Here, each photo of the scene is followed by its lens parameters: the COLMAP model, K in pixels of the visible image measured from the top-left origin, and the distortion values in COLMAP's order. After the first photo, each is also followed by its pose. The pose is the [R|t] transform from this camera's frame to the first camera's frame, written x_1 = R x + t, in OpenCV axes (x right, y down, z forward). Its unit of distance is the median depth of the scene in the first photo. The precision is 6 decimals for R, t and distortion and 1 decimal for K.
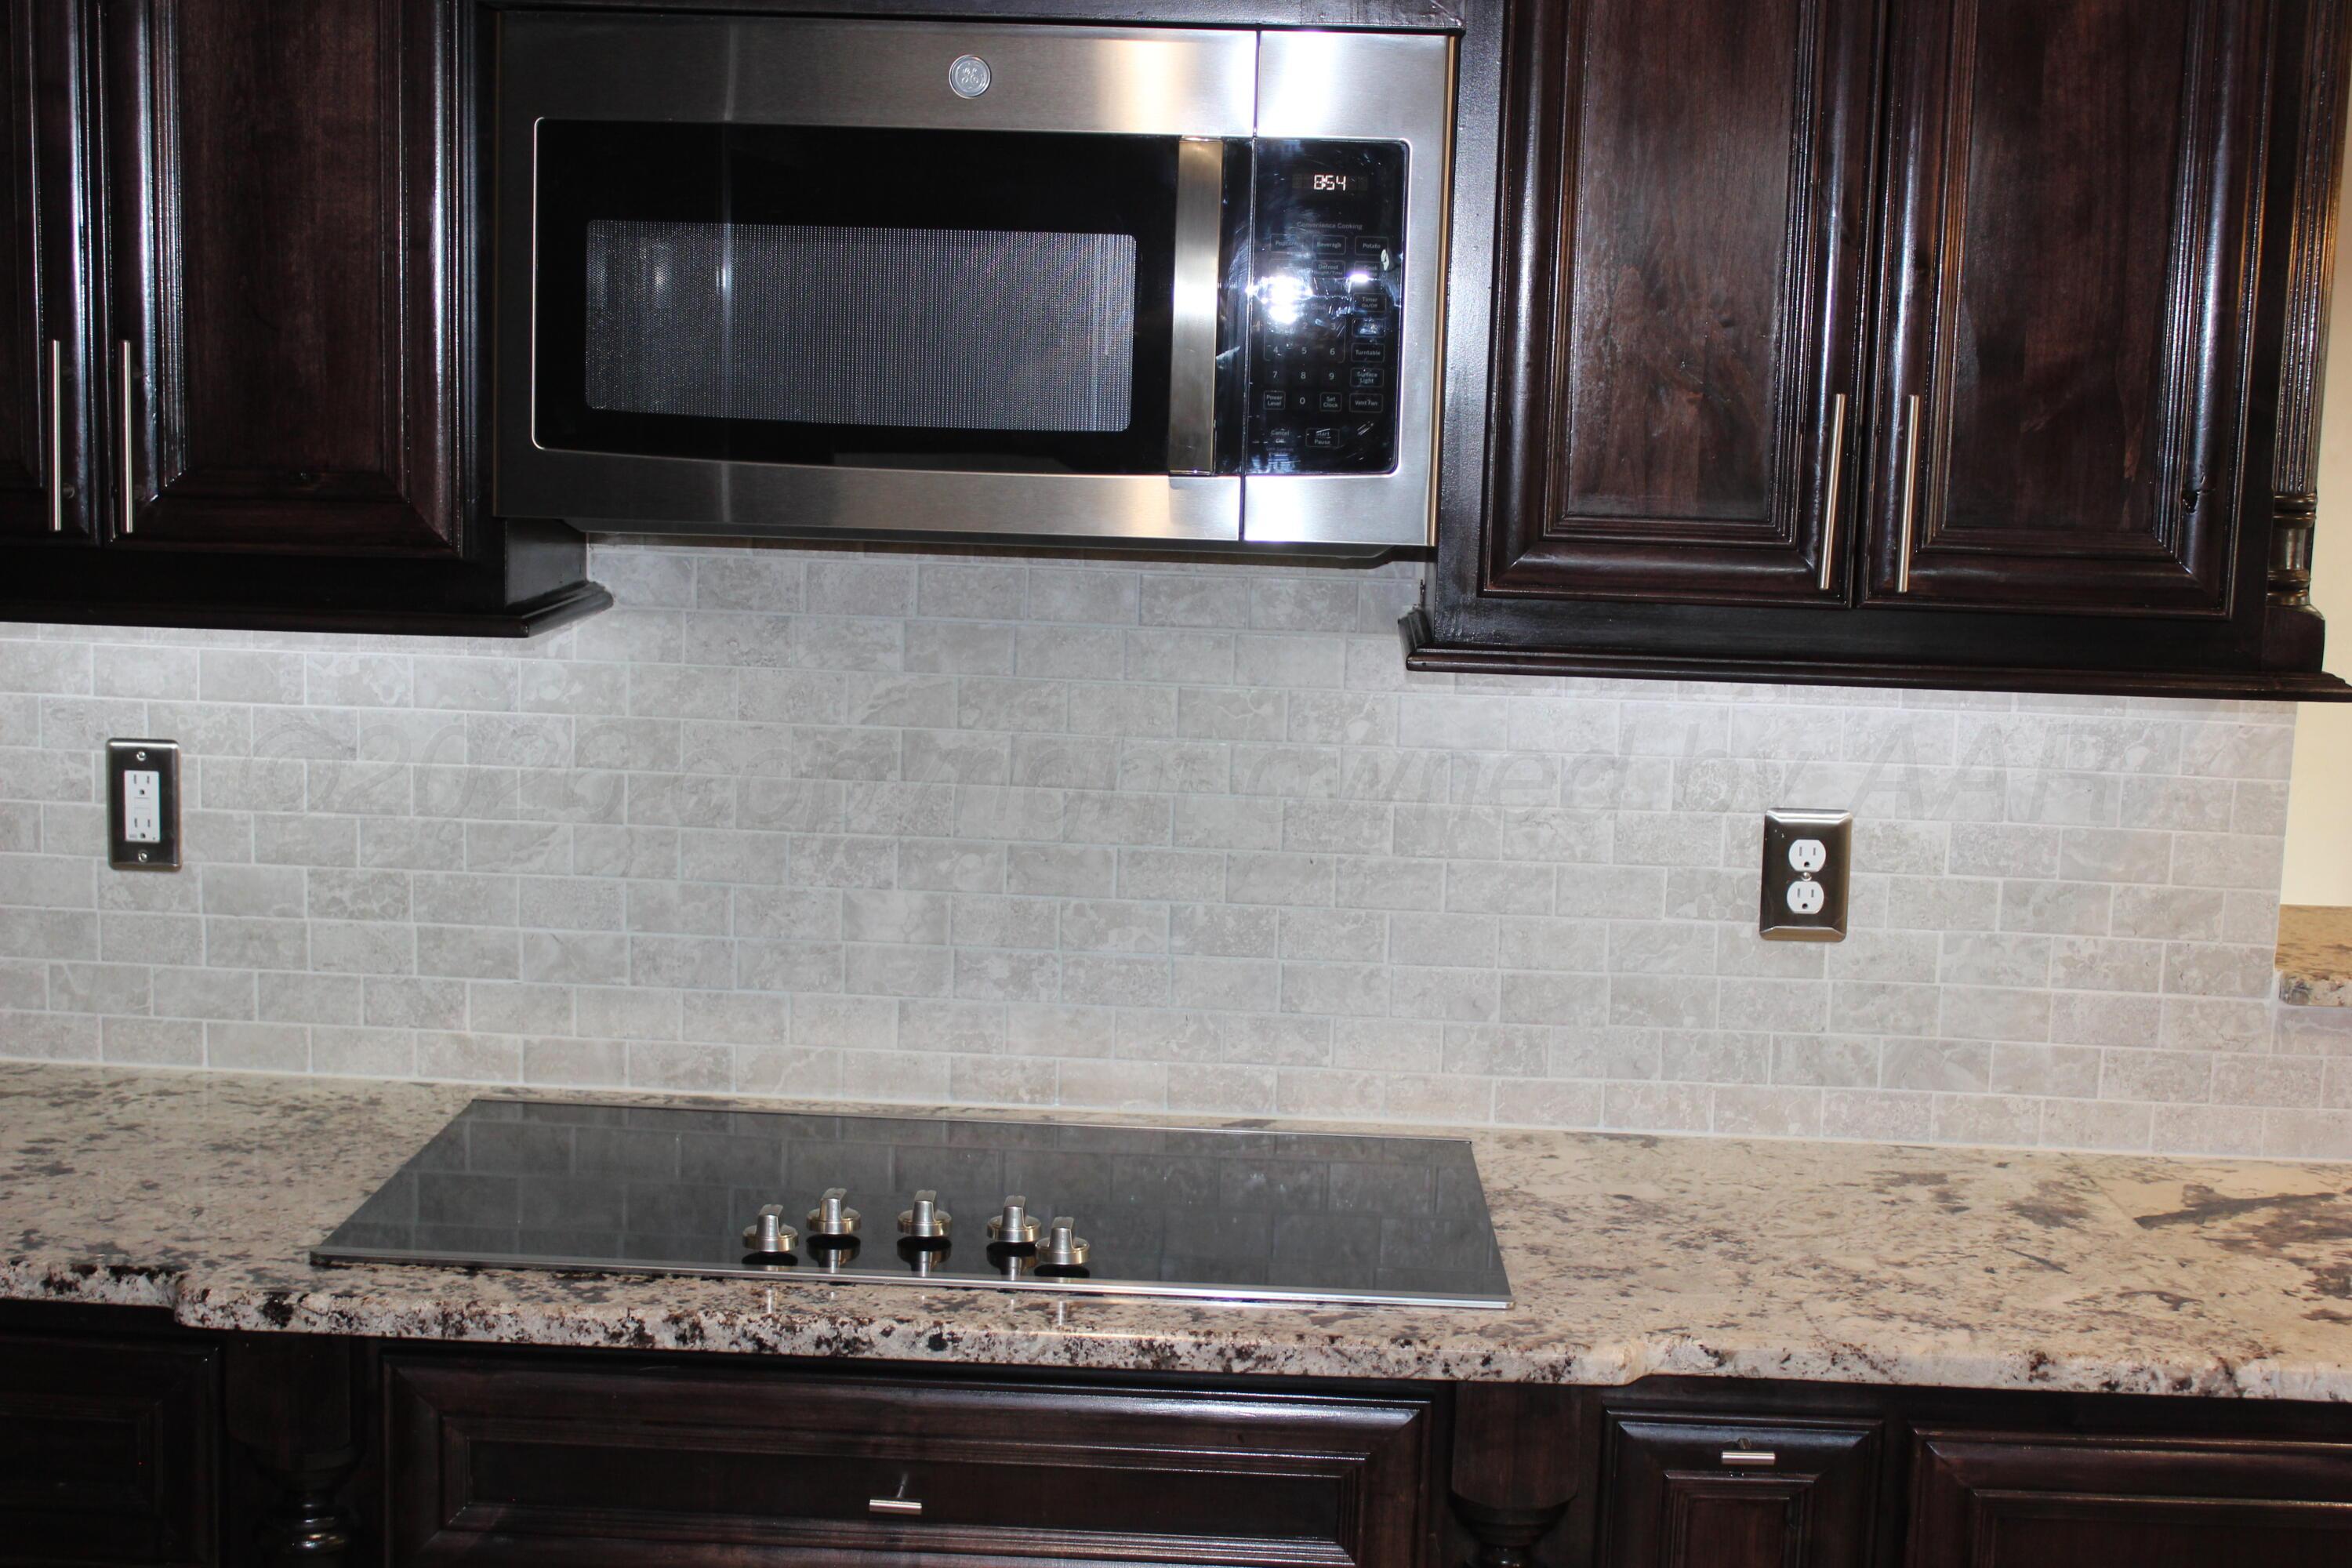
lens RADIAL K [[3167.4, 0, 1176.0], [0, 3167.4, 784.0], [0, 0, 1]] dist [-0.073805, 0.141973]
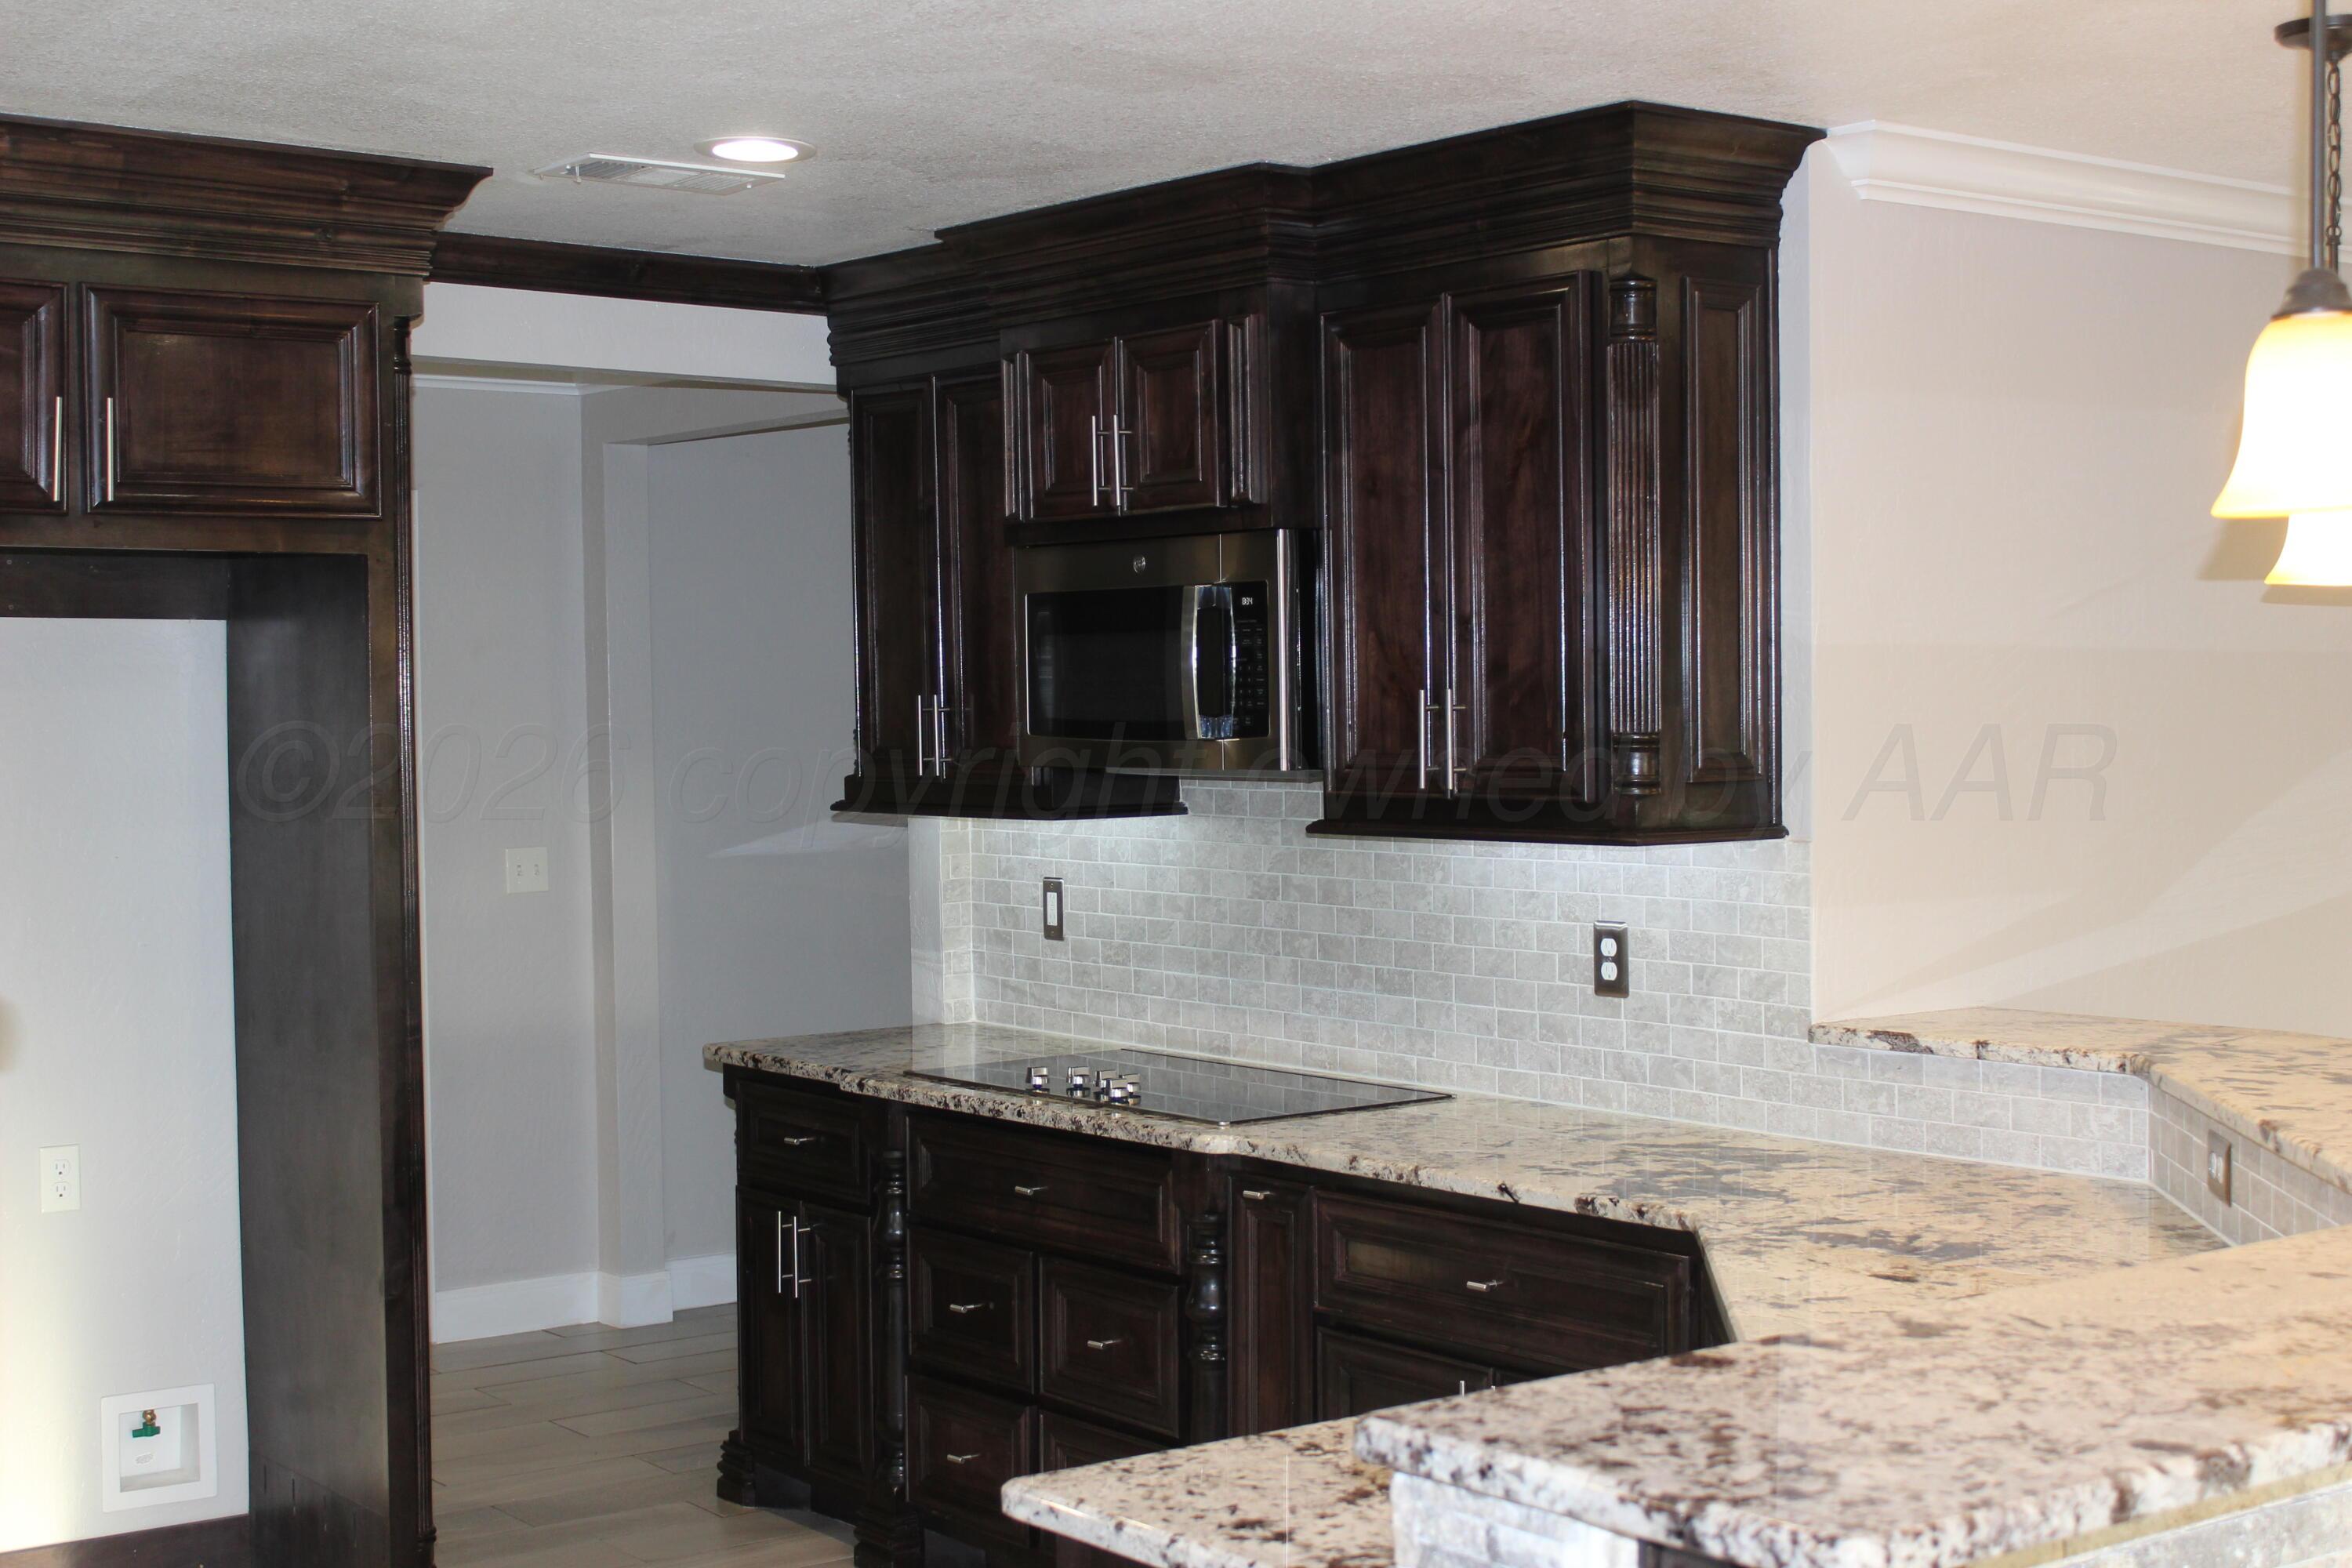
lens RADIAL K [[3167.4, 0, 1176.0], [0, 3167.4, 784.0], [0, 0, 1]] dist [-0.073805, 0.141973]
pose [[0.646525, -0.015171, -0.762742, 1.386193], [-0.071338, 0.994219, -0.080244, 0.090469], [0.759550, 0.106292, 0.641705, -0.328382]]
